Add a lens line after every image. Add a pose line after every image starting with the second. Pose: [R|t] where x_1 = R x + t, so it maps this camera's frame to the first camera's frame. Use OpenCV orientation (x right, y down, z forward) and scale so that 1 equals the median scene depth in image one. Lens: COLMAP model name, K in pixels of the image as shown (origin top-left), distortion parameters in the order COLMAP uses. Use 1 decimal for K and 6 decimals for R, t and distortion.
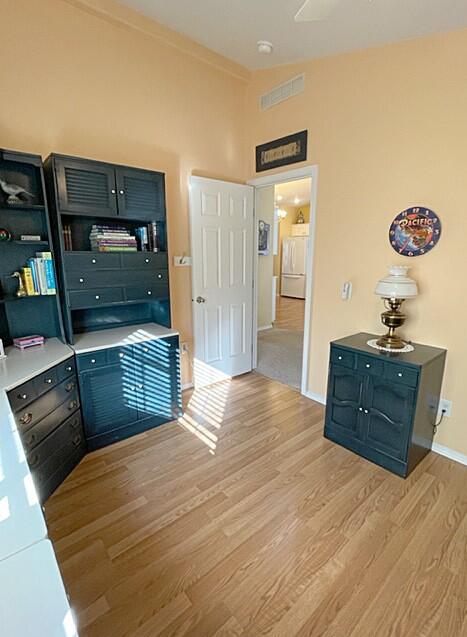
lens RADIAL K [[309.2, 0, 236.0], [0, 309.2, 319.7], [0, 0, 1]] dist [-0.000904, 0.000325]
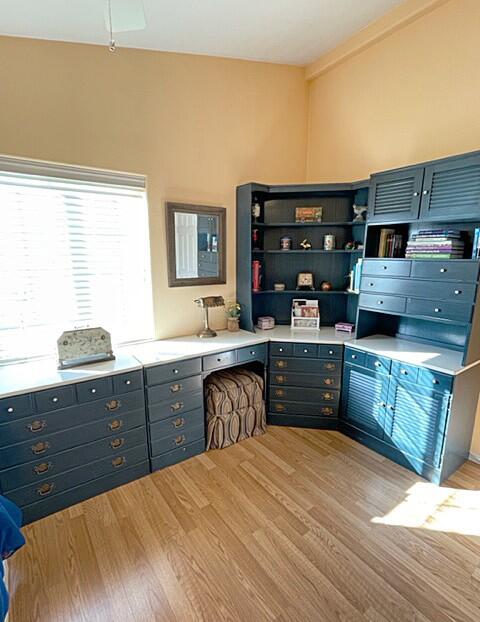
lens RADIAL K [[304.3, 0, 240.4], [0, 304.3, 314.3], [0, 0, 1]] dist [0.001062, 0.000500]
pose [[-0.079240, 0.179320, -0.980594, 0.719032], [-0.215308, 0.957390, 0.192476, -0.157677], [0.973326, 0.226381, -0.037255, 0.711957]]
